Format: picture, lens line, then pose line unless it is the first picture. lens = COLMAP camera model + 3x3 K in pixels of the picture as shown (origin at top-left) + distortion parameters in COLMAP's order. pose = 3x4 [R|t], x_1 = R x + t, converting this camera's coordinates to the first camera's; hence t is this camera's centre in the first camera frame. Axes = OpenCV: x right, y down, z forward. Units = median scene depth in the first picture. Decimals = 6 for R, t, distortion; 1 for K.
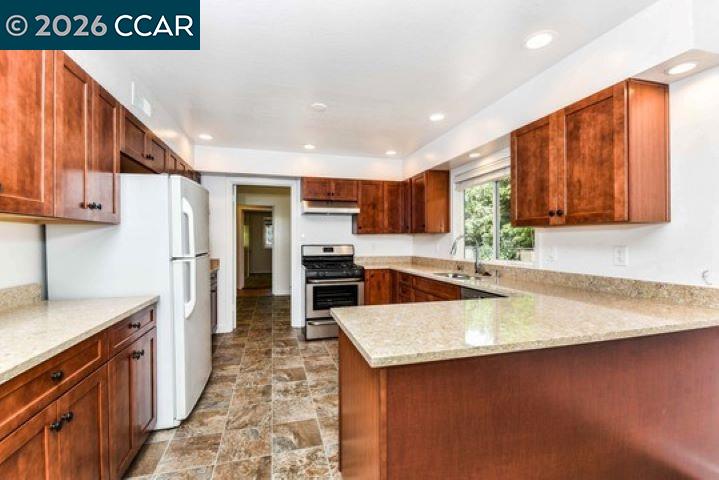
lens RADIAL K [[309.2, 0, 358.3], [0, 309.2, 240.2], [0, 0, 1]] dist [-0.011208, -0.000377]
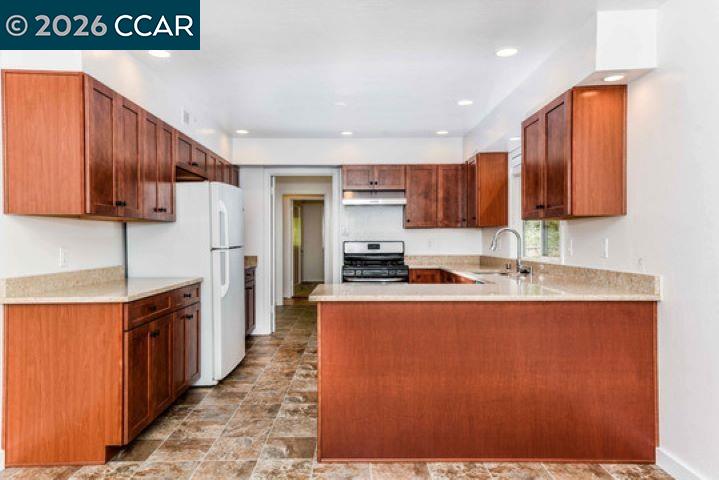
lens RADIAL K [[498.7, 0, 359.5], [0, 498.7, 240.0], [0, 0, 1]] dist [0.047709, 0.001776]
pose [[0.967203, -0.000787, -0.254004, 0.337500], [0.001317, 0.999997, 0.001915, 0.014344], [0.254002, -0.002187, 0.967201, -0.559444]]
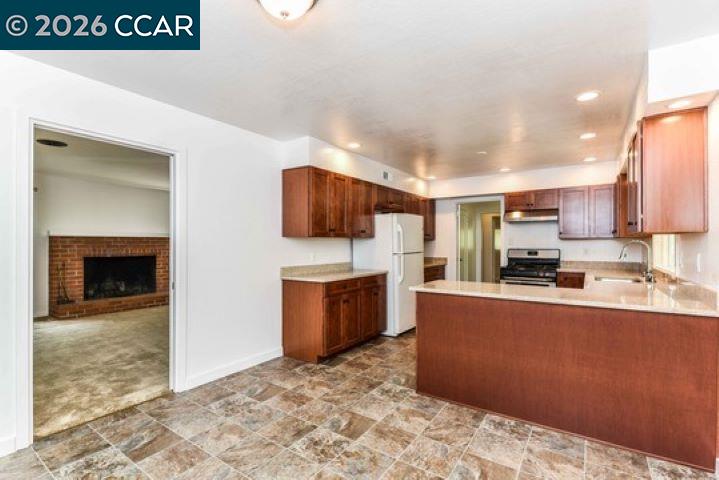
lens RADIAL K [[339.4, 0, 357.9], [0, 339.4, 243.3], [0, 0, 1]] dist [0.000536, -0.000506]
pose [[0.643589, 0.002331, -0.765367, 0.676300], [-0.001562, 0.999997, 0.001732, -0.010101], [0.765369, 0.000081, 0.643591, -0.444539]]
